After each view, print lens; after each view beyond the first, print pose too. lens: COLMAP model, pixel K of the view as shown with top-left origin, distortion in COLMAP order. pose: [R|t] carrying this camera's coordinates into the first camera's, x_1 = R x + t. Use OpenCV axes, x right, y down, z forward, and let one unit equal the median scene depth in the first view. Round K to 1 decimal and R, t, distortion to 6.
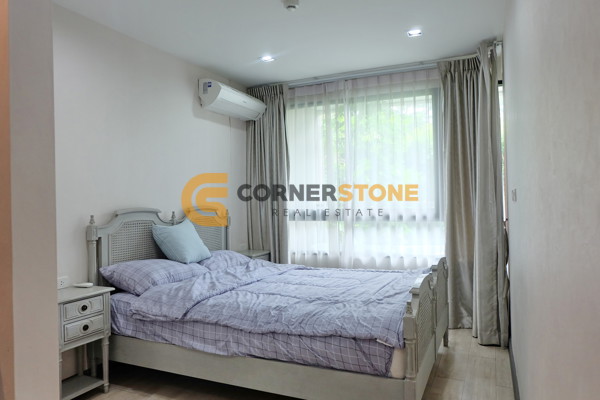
lens RADIAL K [[411.6, 0, 301.5], [0, 411.6, 200.2], [0, 0, 1]] dist [-0.040894, 0.026549]
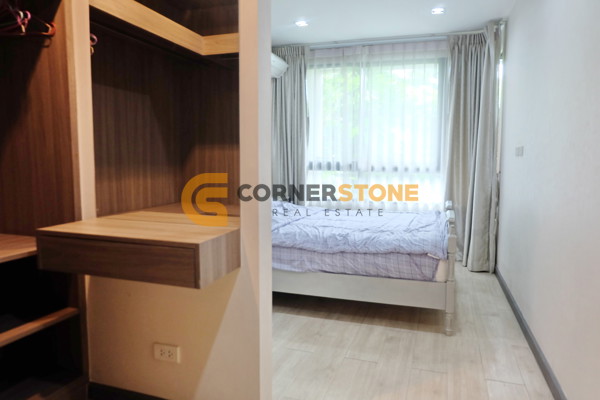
lens RADIAL K [[411.6, 0, 304.0], [0, 411.6, 197.0], [0, 0, 1]] dist [-0.040894, 0.026549]
pose [[0.993881, 0.012509, 0.109742, -0.262544], [-0.023044, 0.995186, 0.095260, 0.023563], [-0.108022, -0.097206, 0.989385, -0.195874]]
